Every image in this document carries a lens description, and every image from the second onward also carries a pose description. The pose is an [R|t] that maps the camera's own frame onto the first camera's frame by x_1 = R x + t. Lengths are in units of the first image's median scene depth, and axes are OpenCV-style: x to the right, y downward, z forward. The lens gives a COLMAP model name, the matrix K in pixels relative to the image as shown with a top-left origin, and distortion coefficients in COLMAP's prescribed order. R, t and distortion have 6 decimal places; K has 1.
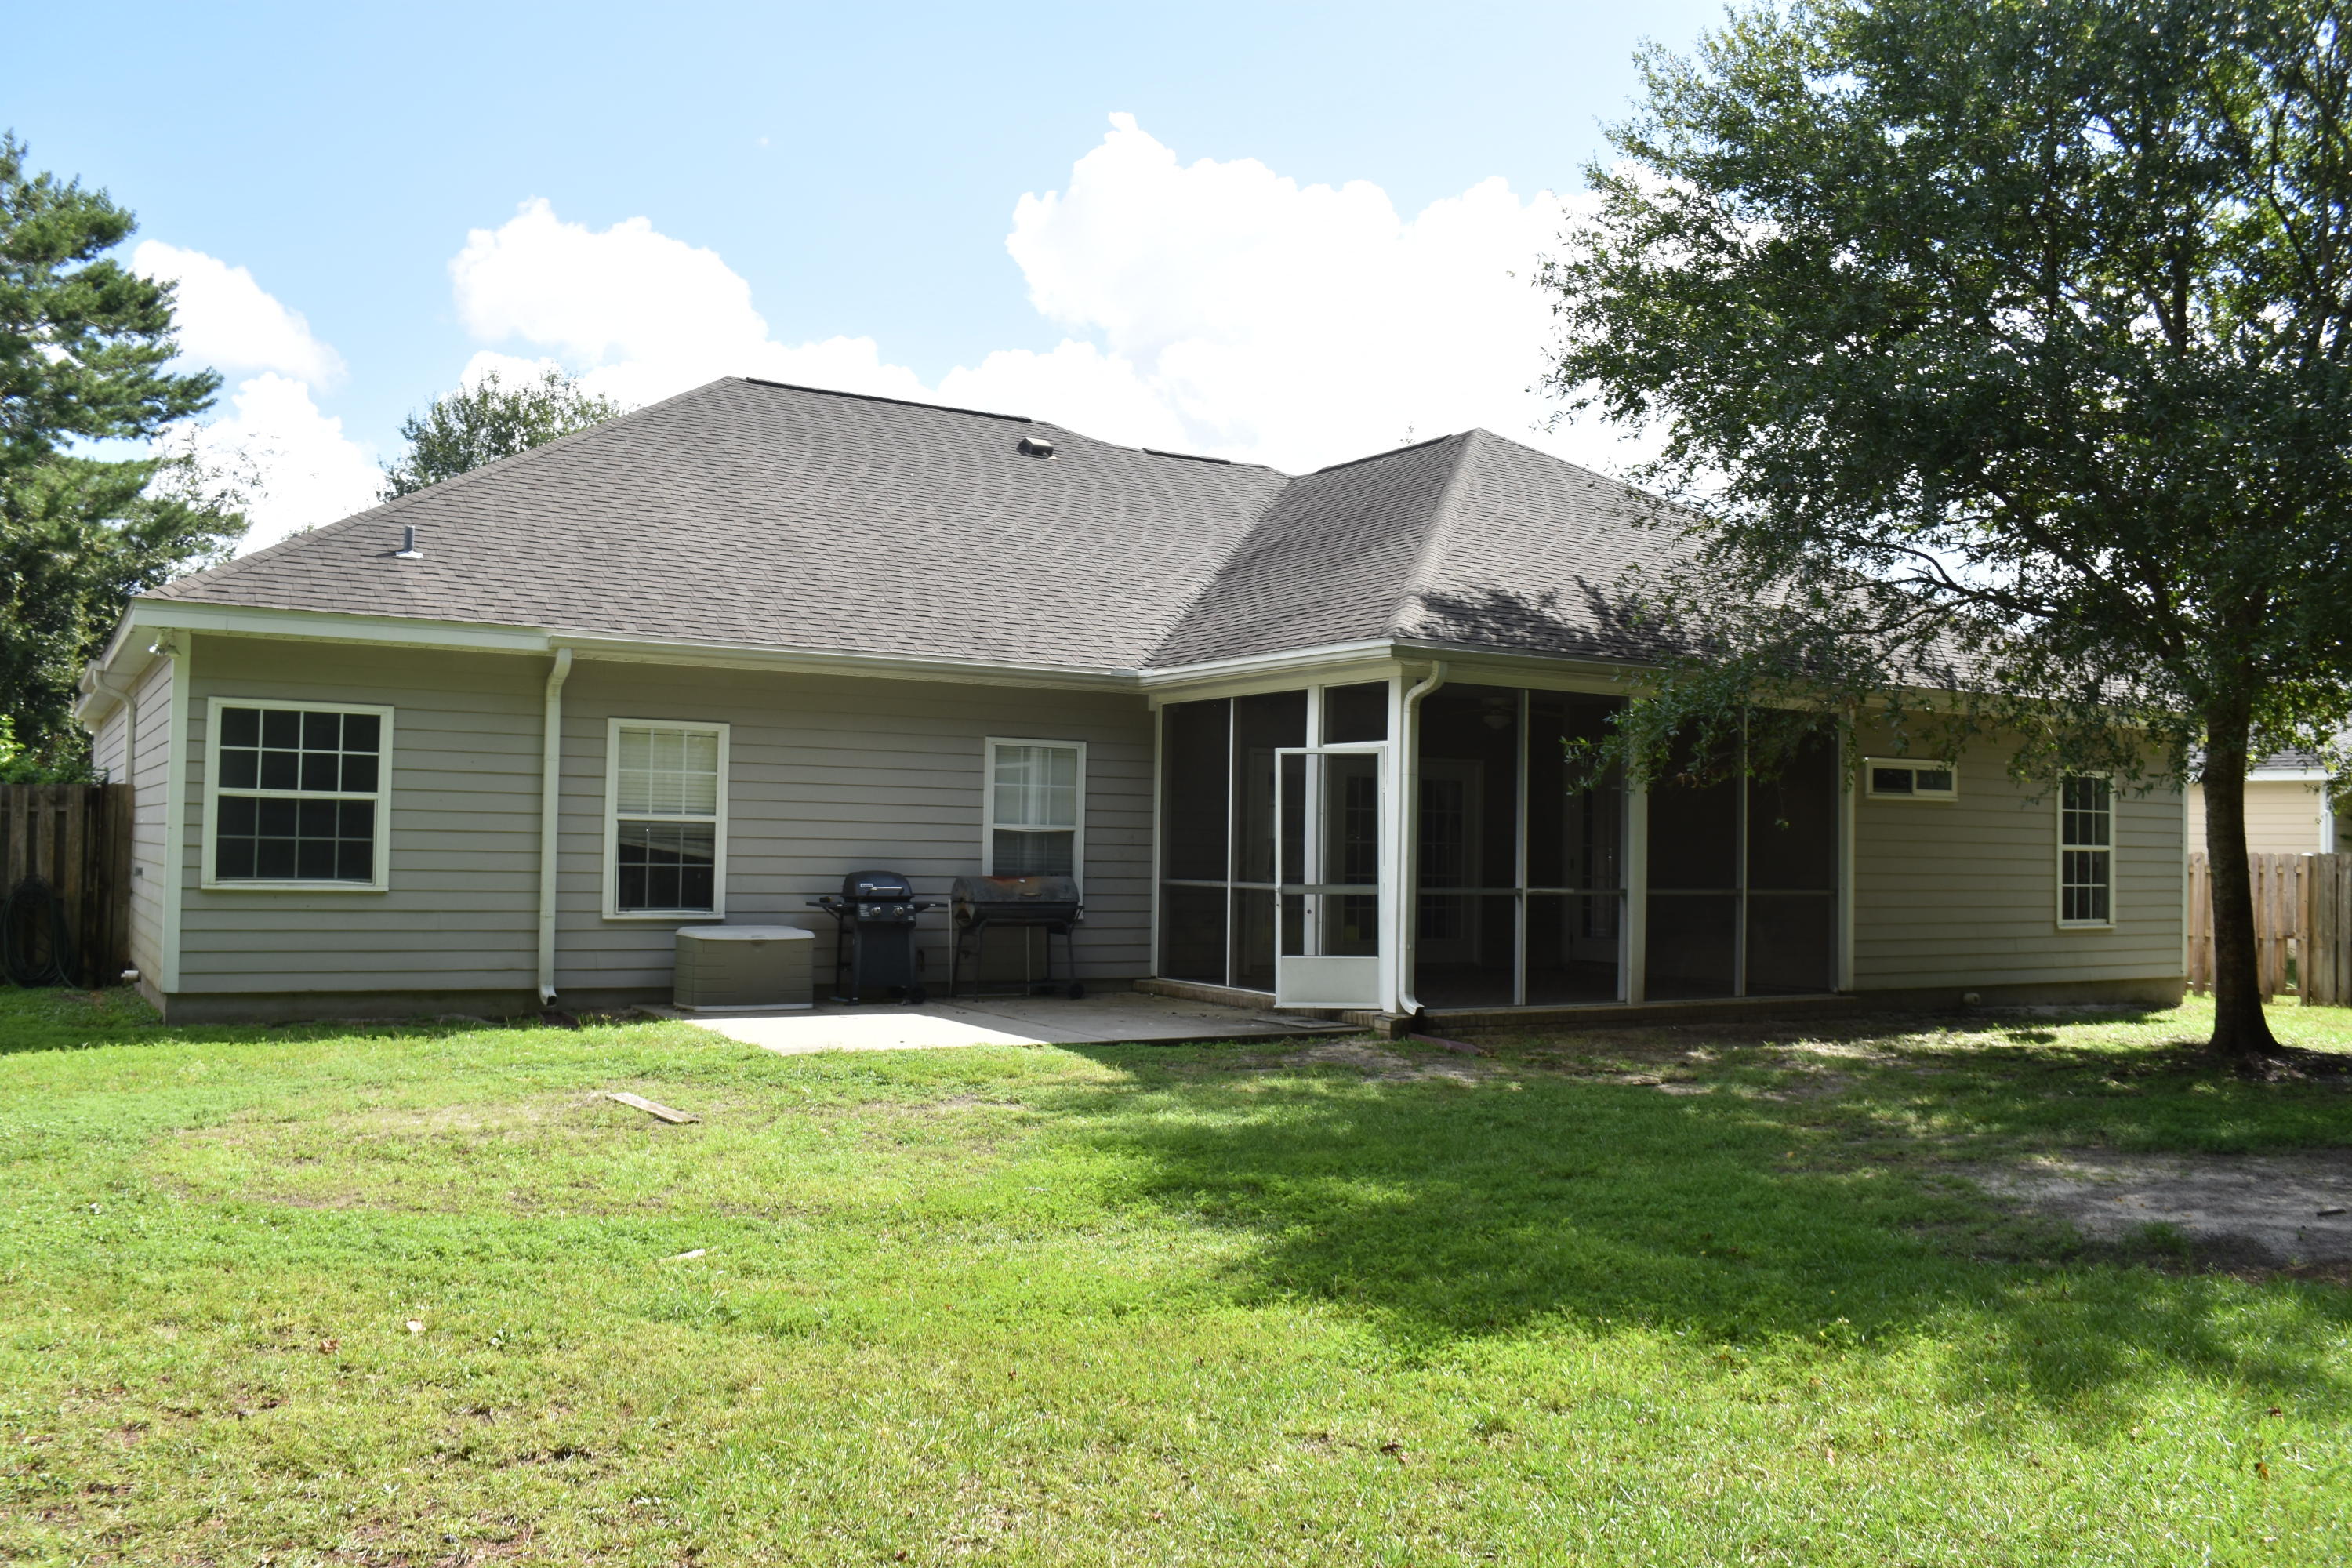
lens RADIAL K [[1922.5, 0, 1162.2], [0, 1922.5, 759.4], [0, 0, 1]] dist [-0.105800, 0.005131]
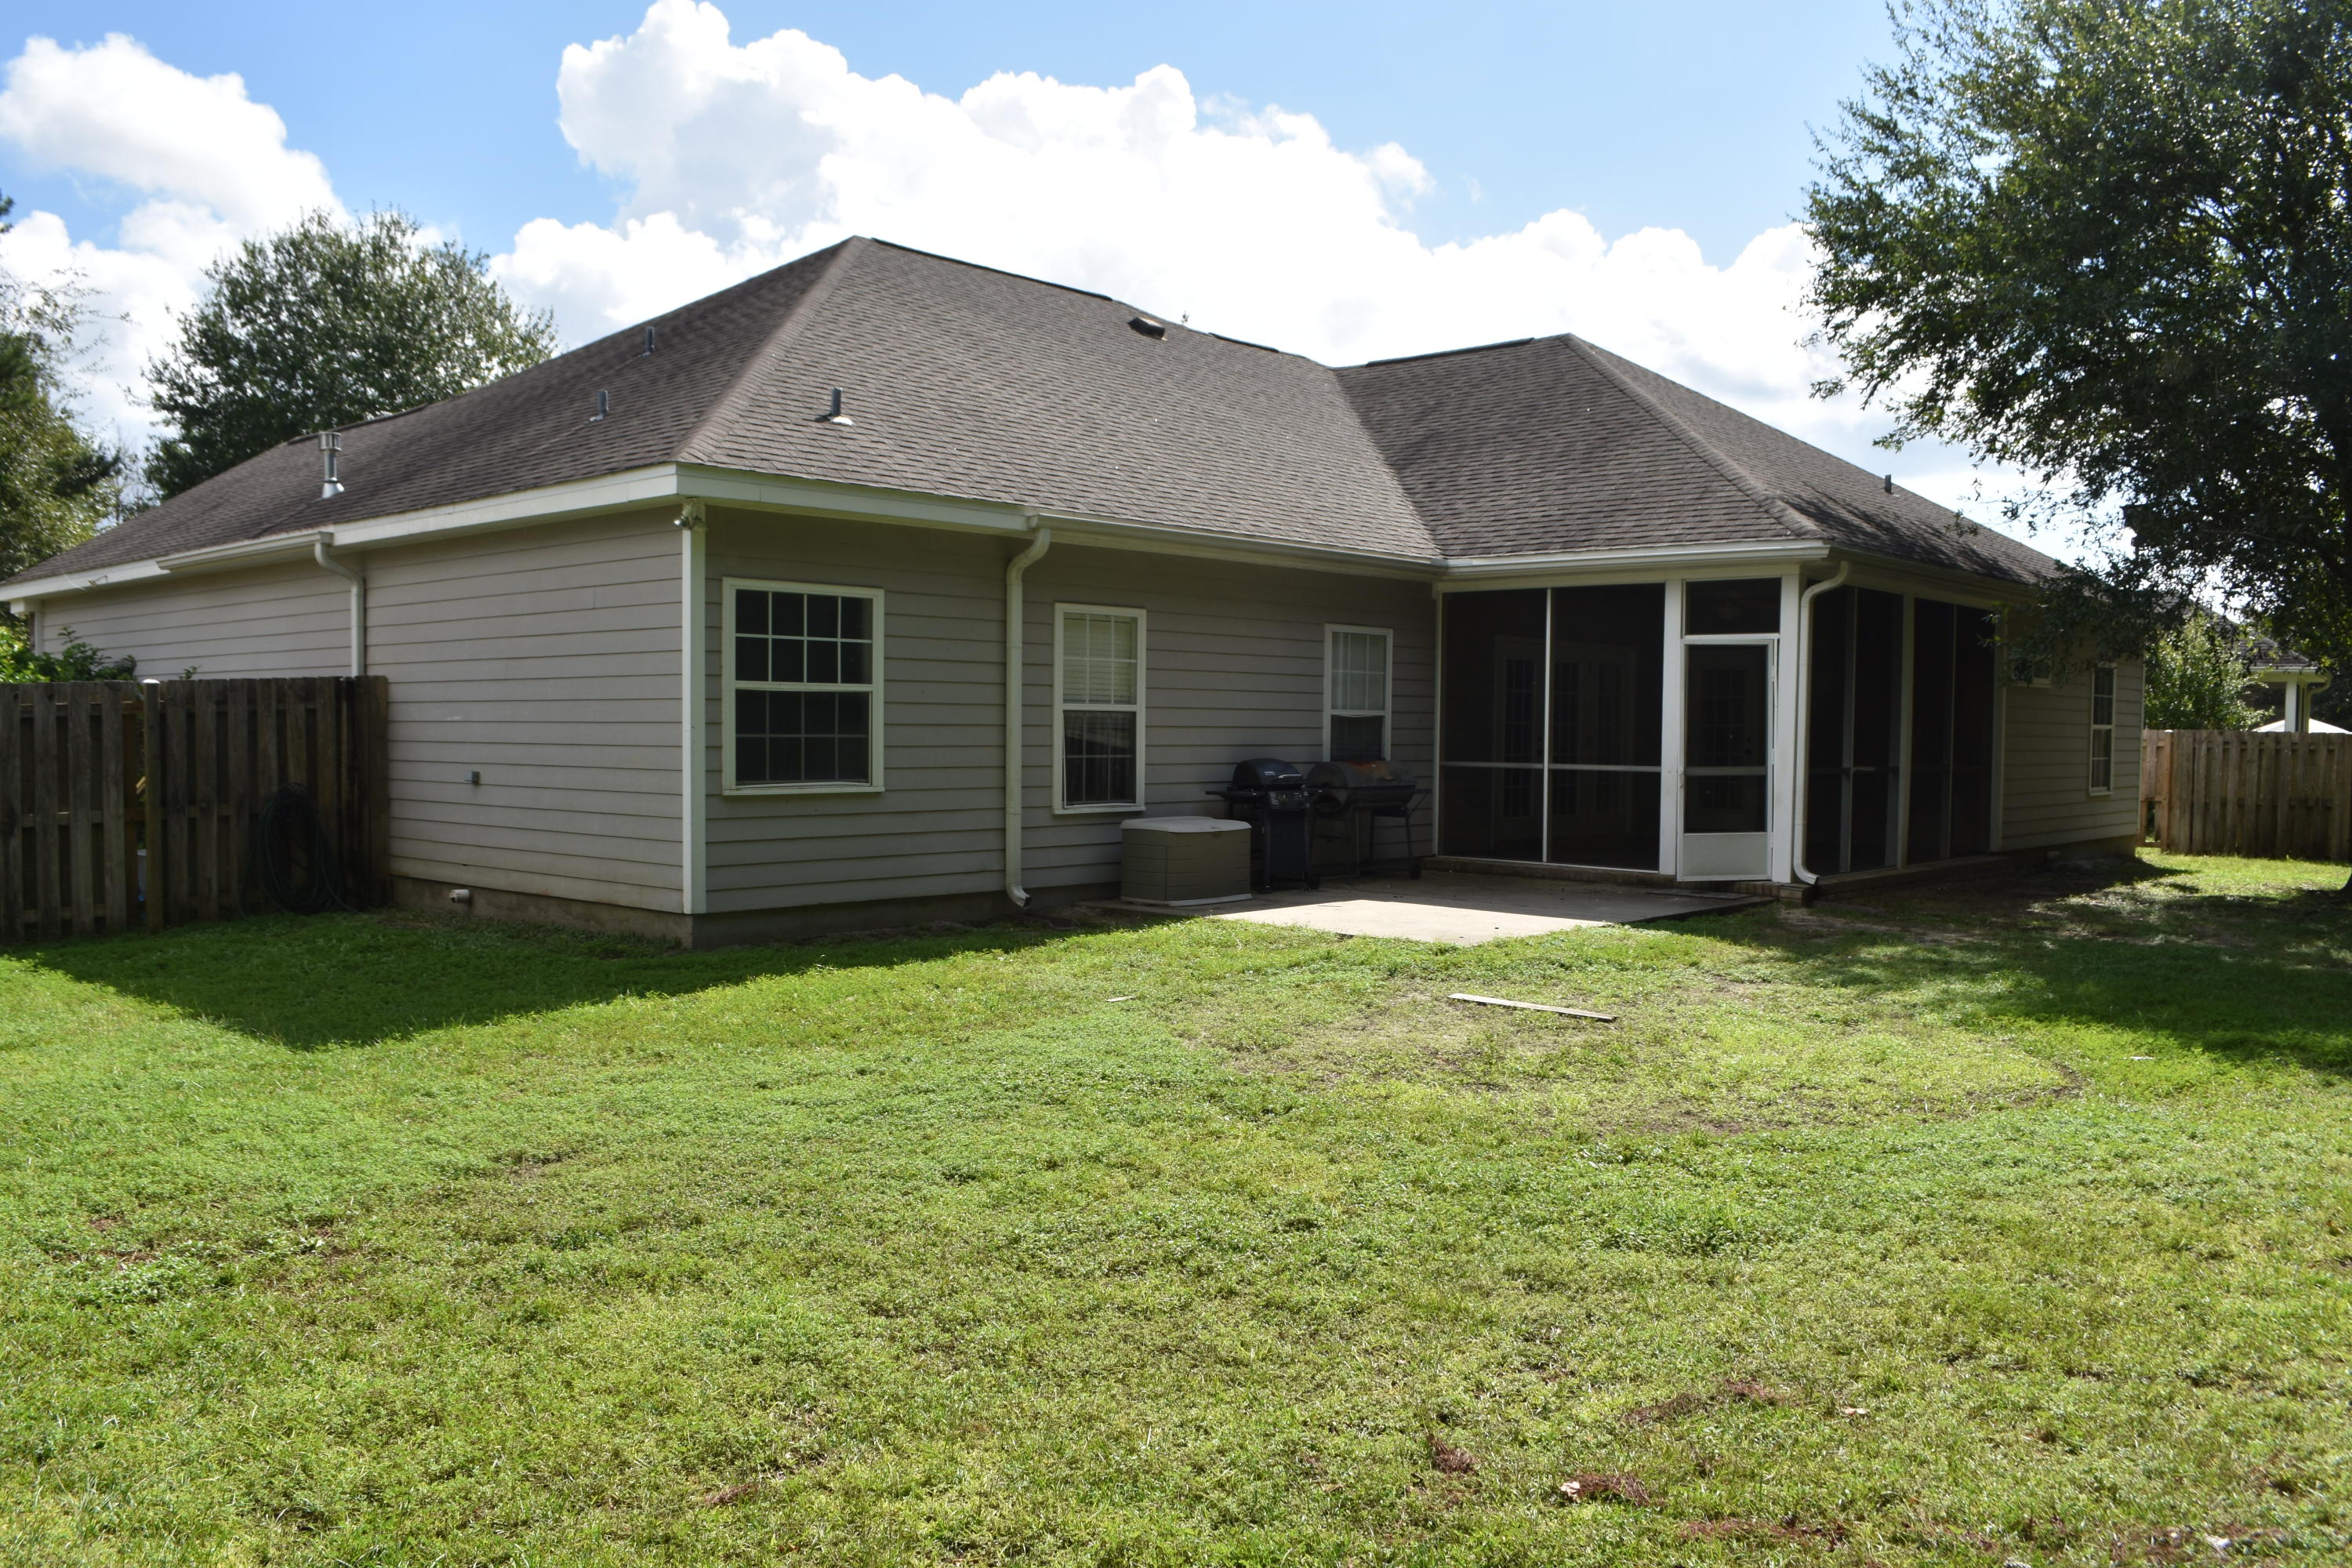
lens RADIAL K [[1853.0, 0, 1166.1], [0, 1853.0, 803.5], [0, 0, 1]] dist [-0.093468, 0.020475]
pose [[0.959806, -0.020584, 0.279910, -0.497055], [-0.005679, 0.995679, 0.092691, -0.007962], [-0.280608, -0.090555, 0.955541, 0.097436]]
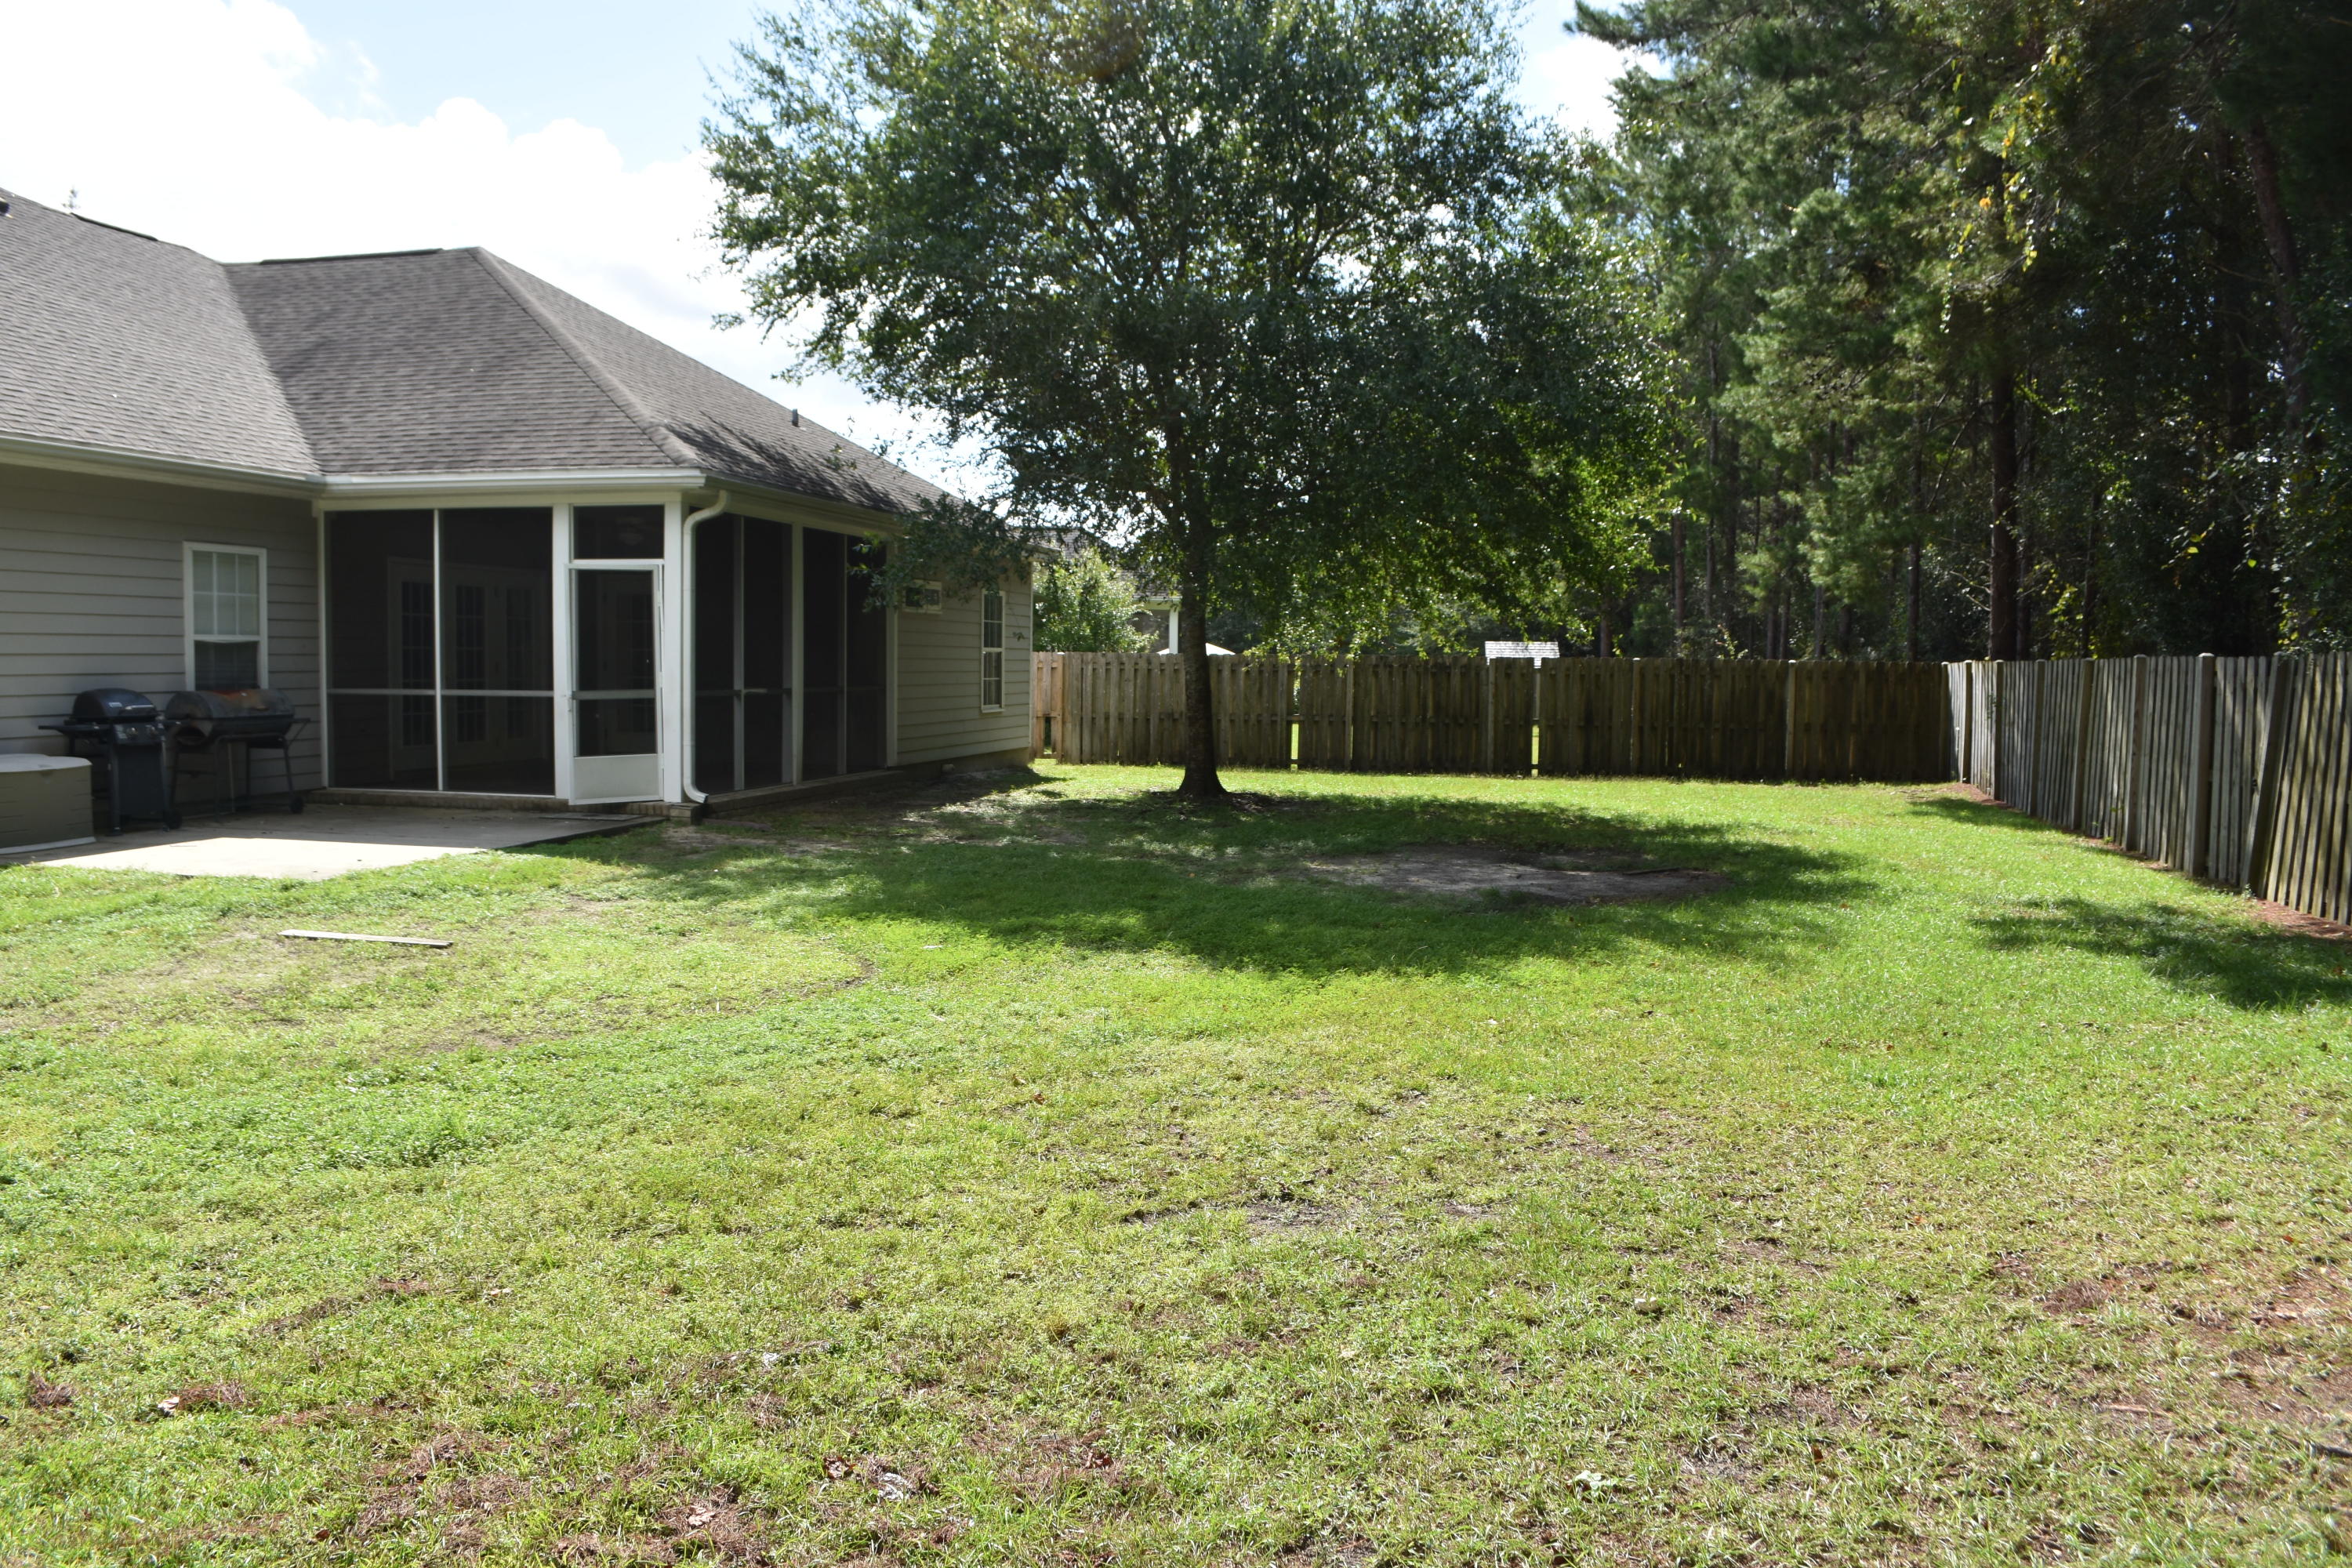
lens RADIAL K [[1853.0, 0, 1164.5], [0, 1853.0, 809.5], [0, 0, 1]] dist [-0.093468, 0.020475]
pose [[0.683497, -0.069923, 0.726596, -0.457967], [-0.032489, 0.991501, 0.125978, -0.009491], [-0.729230, -0.109712, 0.675417, 0.054036]]
